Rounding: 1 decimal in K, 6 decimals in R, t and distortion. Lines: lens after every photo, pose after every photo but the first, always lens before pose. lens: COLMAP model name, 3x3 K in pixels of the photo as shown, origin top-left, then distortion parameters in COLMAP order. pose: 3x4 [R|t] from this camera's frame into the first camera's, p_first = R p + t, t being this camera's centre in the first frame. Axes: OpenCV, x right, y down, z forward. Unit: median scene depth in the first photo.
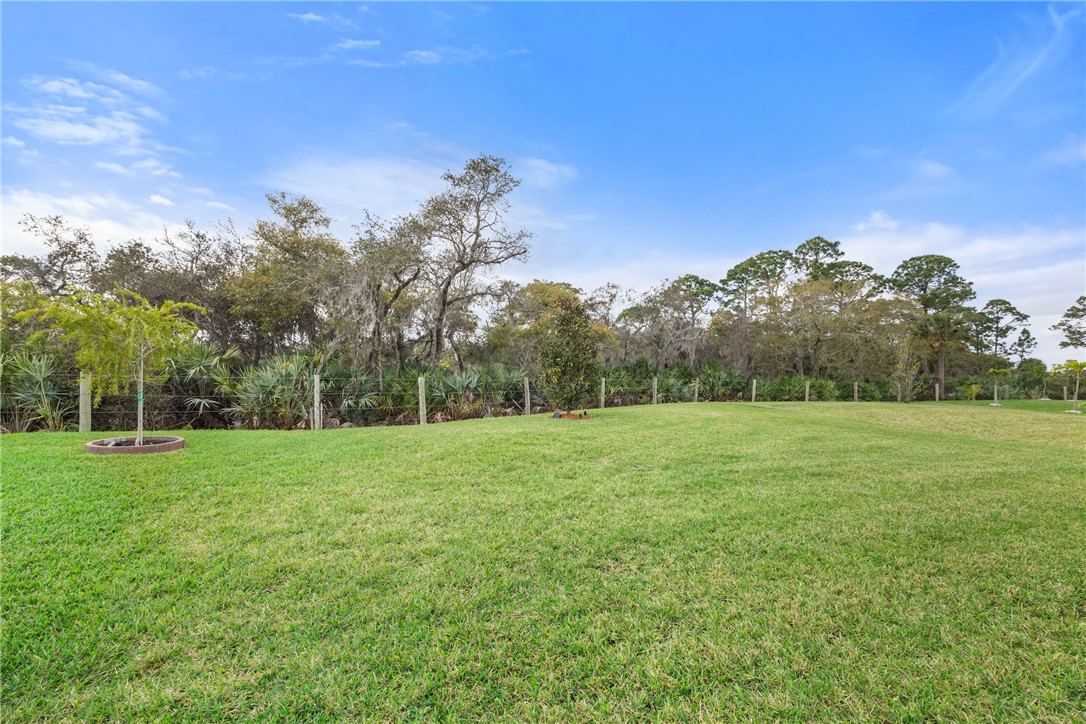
lens RADIAL K [[439.6, 0, 552.9], [0, 439.6, 383.1], [0, 0, 1]] dist [-0.006658, 0.001127]
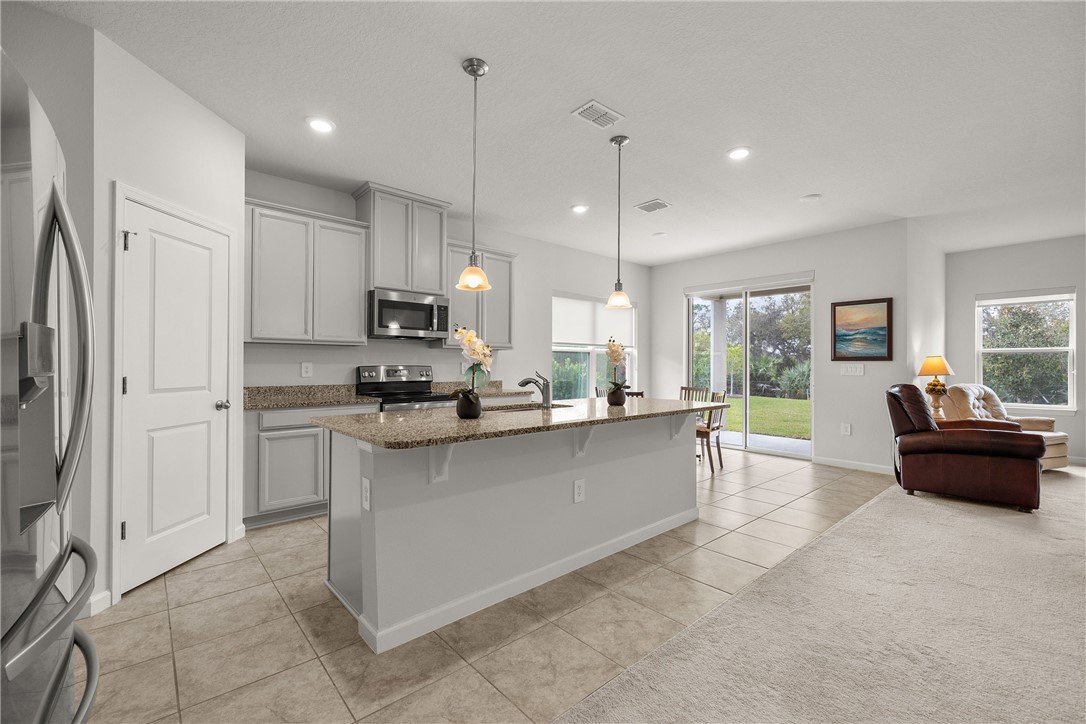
lens RADIAL K [[456.7, 0, 544.5], [0, 456.7, 360.5], [0, 0, 1]] dist [0.008571, 0.000649]
pose [[0.356163, -0.035295, -0.933757, 0.675420], [-0.014584, 0.998955, -0.043322, 0.027682], [0.934310, 0.029048, 0.355276, -0.583827]]
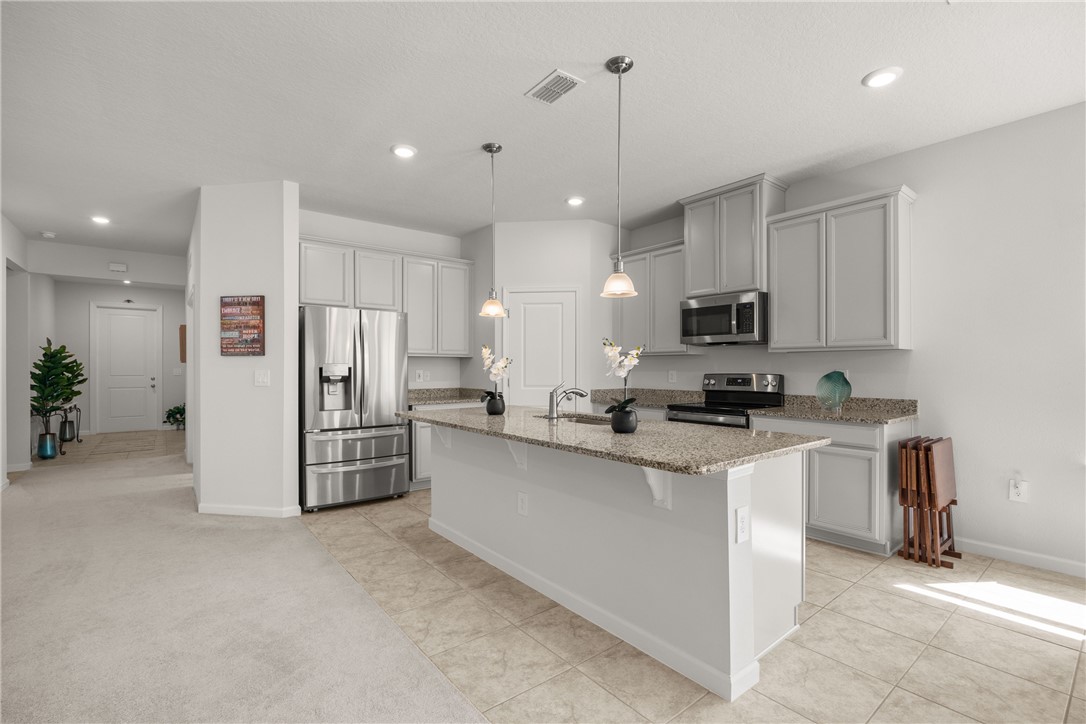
lens RADIAL K [[482.6, 0, 549.5], [0, 482.6, 368.2], [0, 0, 1]] dist [-0.008256, 0.001986]
pose [[-0.947994, -0.025096, -0.317296, 0.543349], [-0.031554, 0.999386, 0.015232, 0.013331], [0.316719, 0.024452, -0.948204, -0.286782]]
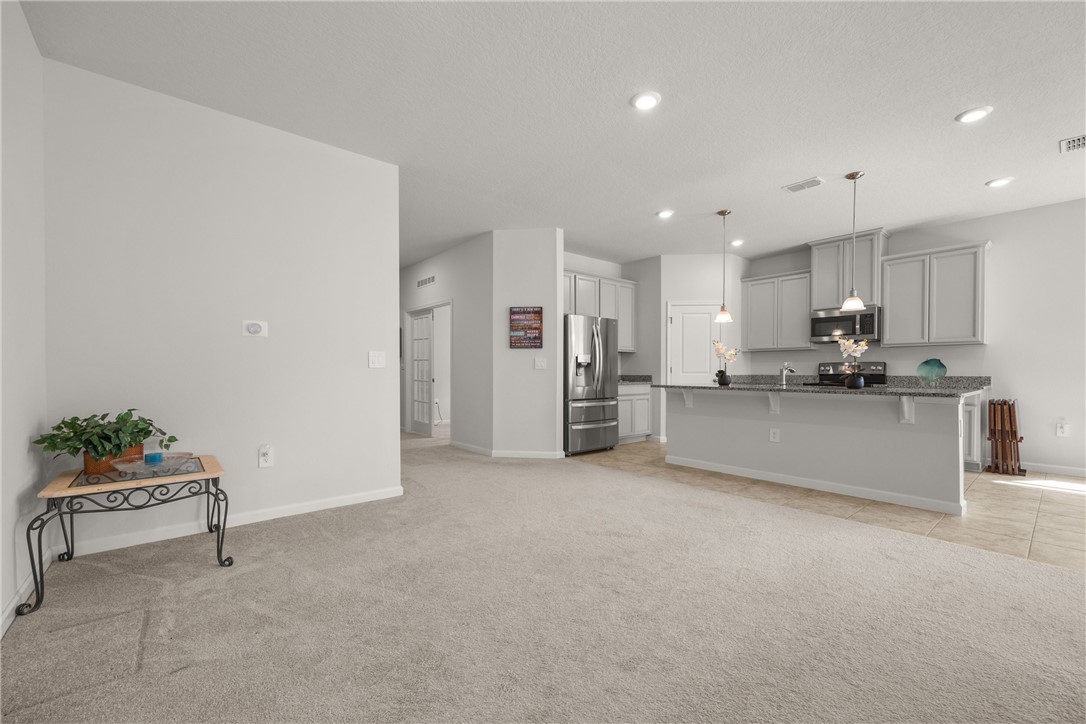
lens RADIAL K [[439.6, 0, 544.1], [0, 439.6, 375.6], [0, 0, 1]] dist [-0.006658, 0.001127]
pose [[-0.942367, -0.023693, -0.333741, 0.754113], [-0.033845, 0.999123, 0.024638, 0.031236], [0.332864, 0.034513, -0.942343, -0.246601]]
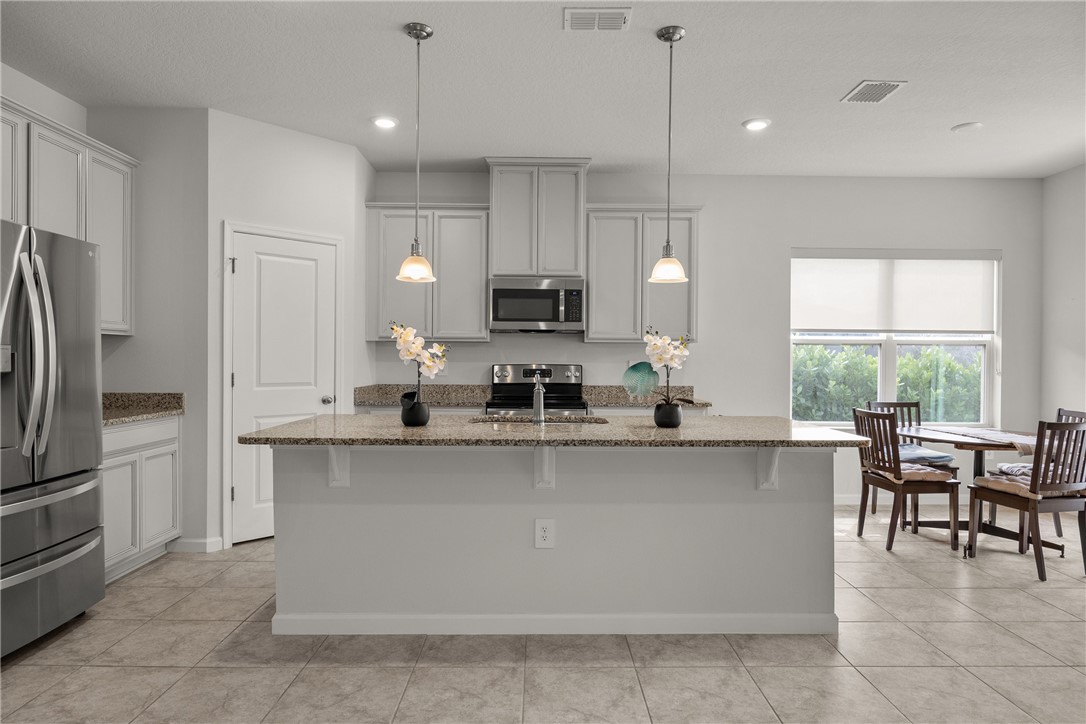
lens RADIAL K [[642.5, 0, 544.7], [0, 642.5, 356.6], [0, 0, 1]] dist [-0.007913, 0.003164]
pose [[-0.342735, -0.030603, -0.938934, 0.694419], [-0.037733, 0.999111, -0.018791, 0.020778], [0.938674, 0.028988, -0.343585, -0.419239]]
